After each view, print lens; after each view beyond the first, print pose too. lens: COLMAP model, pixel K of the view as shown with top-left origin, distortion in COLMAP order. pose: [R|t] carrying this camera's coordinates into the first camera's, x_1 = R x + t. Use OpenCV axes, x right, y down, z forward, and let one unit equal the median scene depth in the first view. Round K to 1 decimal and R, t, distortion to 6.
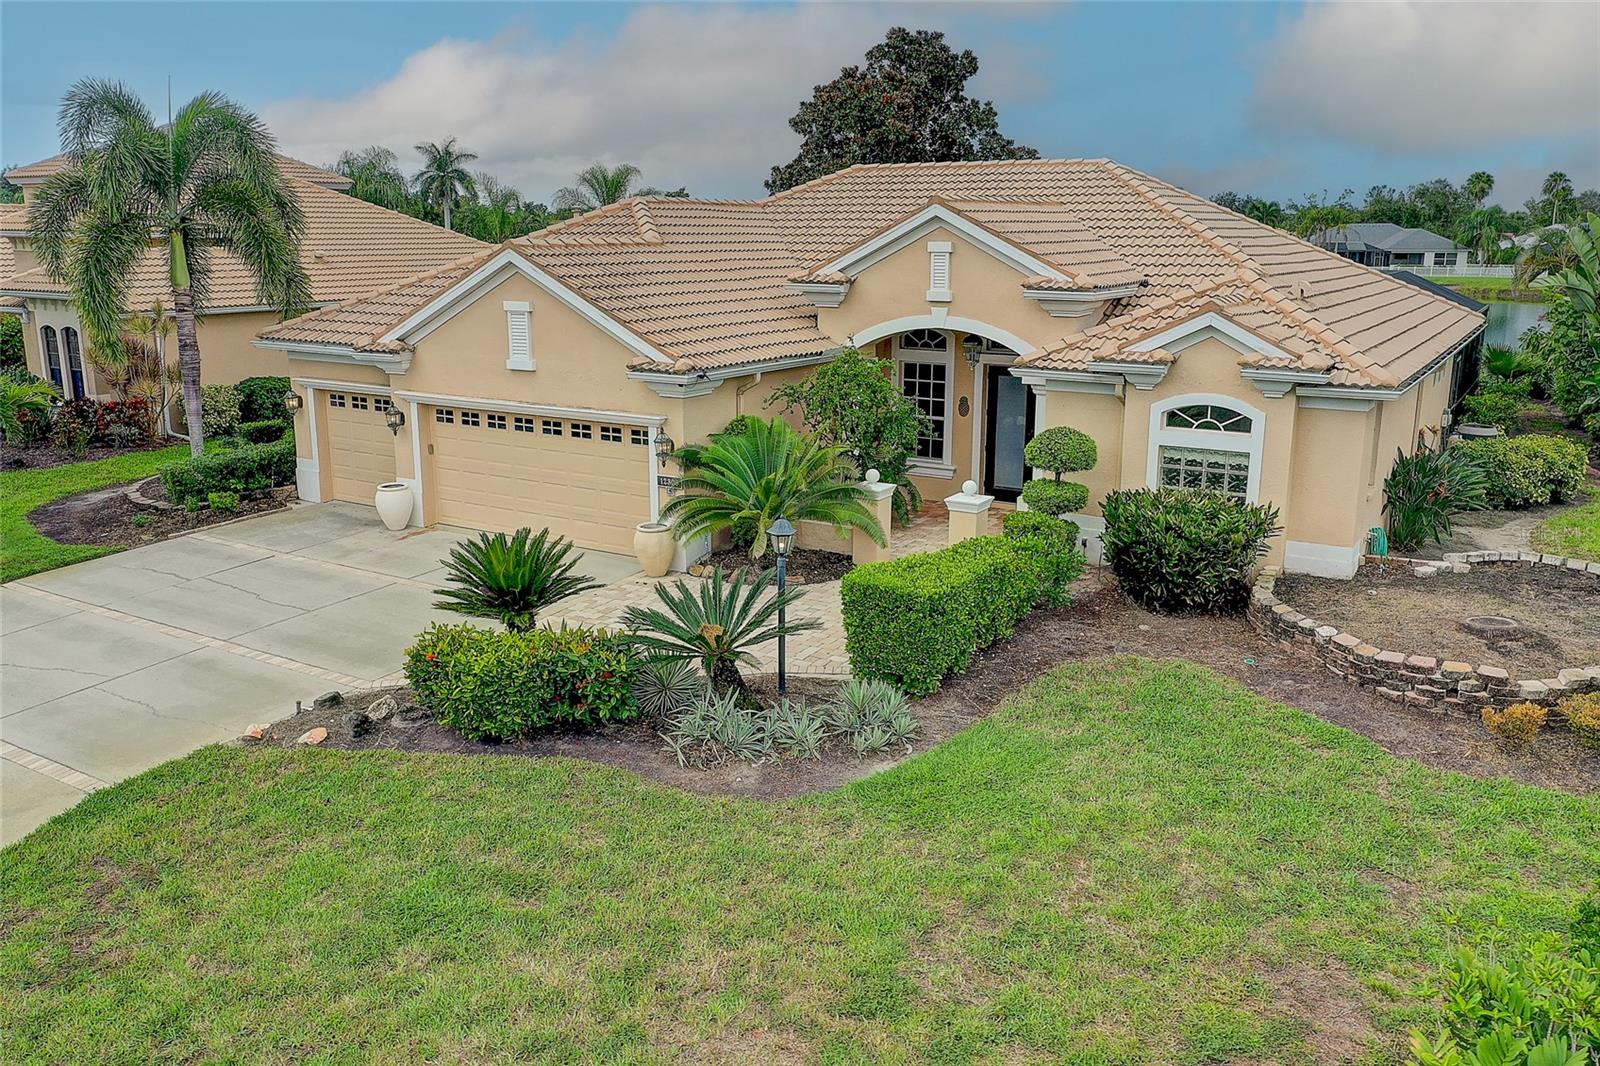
lens RADIAL K [[1256.6, 0, 800.0], [0, 1256.6, 533.0], [0, 0, 1]] dist [0.002163, -0.002037]
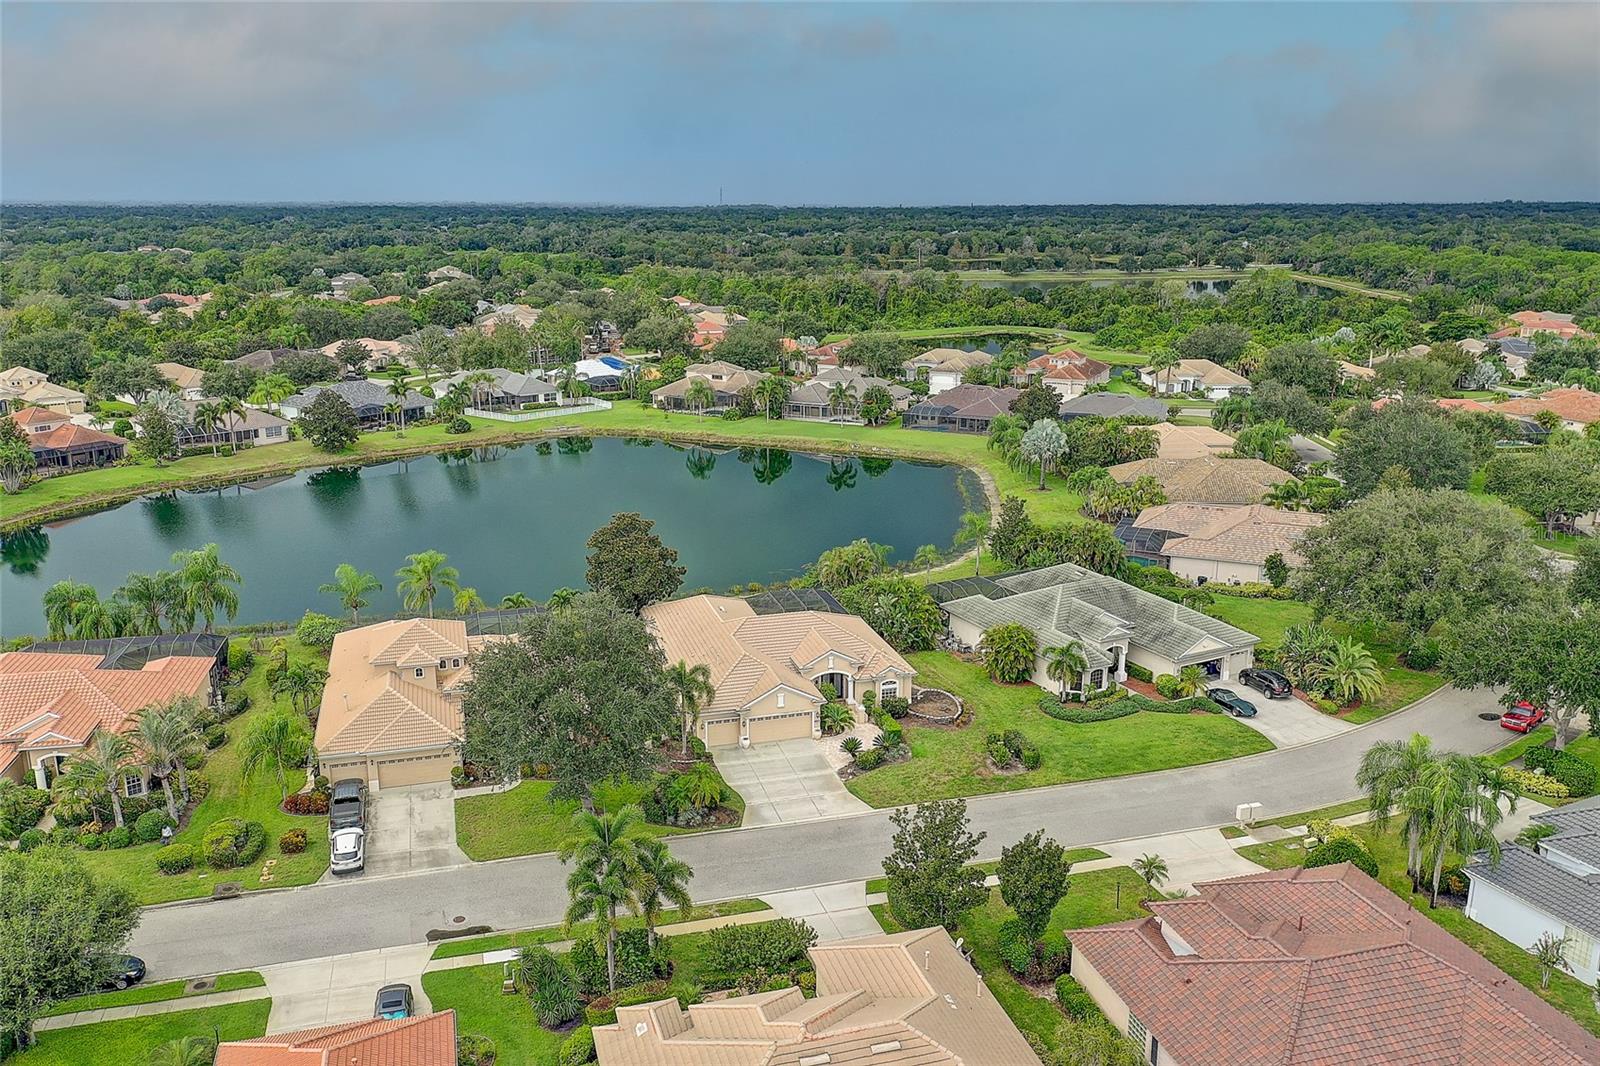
lens RADIAL K [[1256.6, 0, 800.0], [0, 1256.6, 533.0], [0, 0, 1]] dist [0.002163, -0.002037]
pose [[0.666723, -0.177181, 0.723938, -3.899583], [0.175239, 0.981368, 0.078797, -1.268602], [-0.724411, 0.074327, 0.685350, -2.626537]]
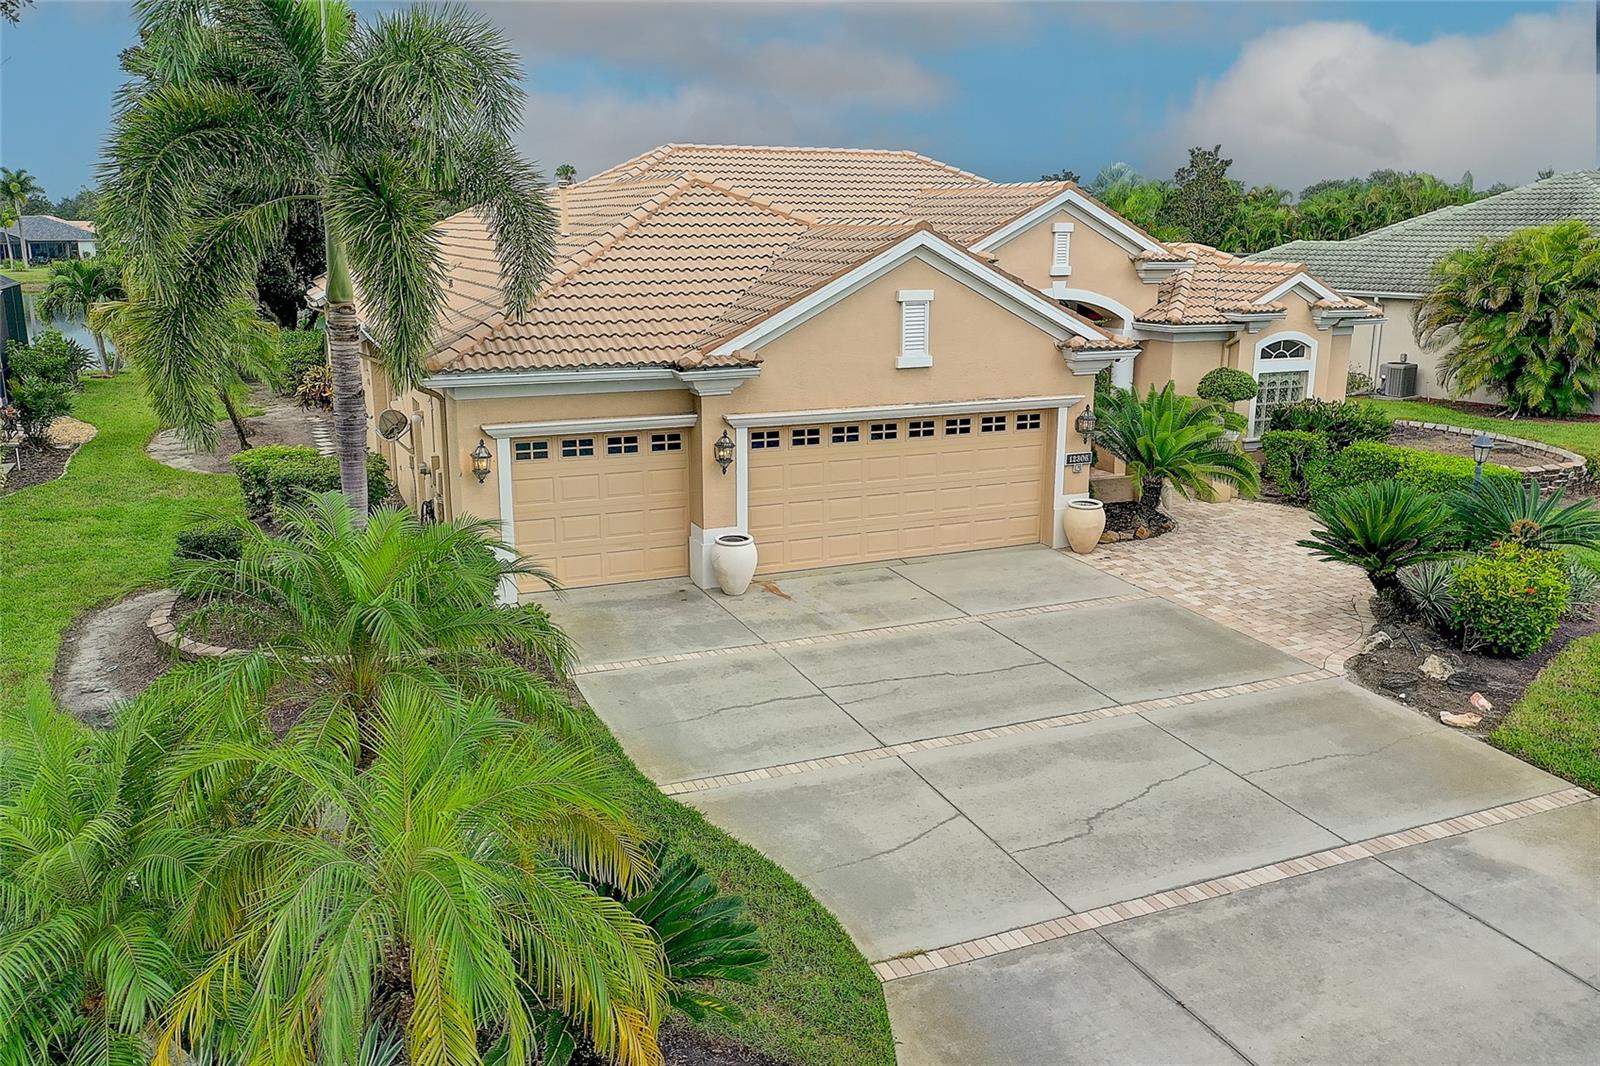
lens RADIAL K [[1256.6, 0, 800.0], [0, 1256.6, 533.0], [0, 0, 1]] dist [0.002163, -0.002037]
pose [[0.570767, -0.195052, 0.797609, -1.111861], [0.192626, 0.976076, 0.100853, -0.134955], [-0.798198, 0.096076, 0.594684, 0.615414]]
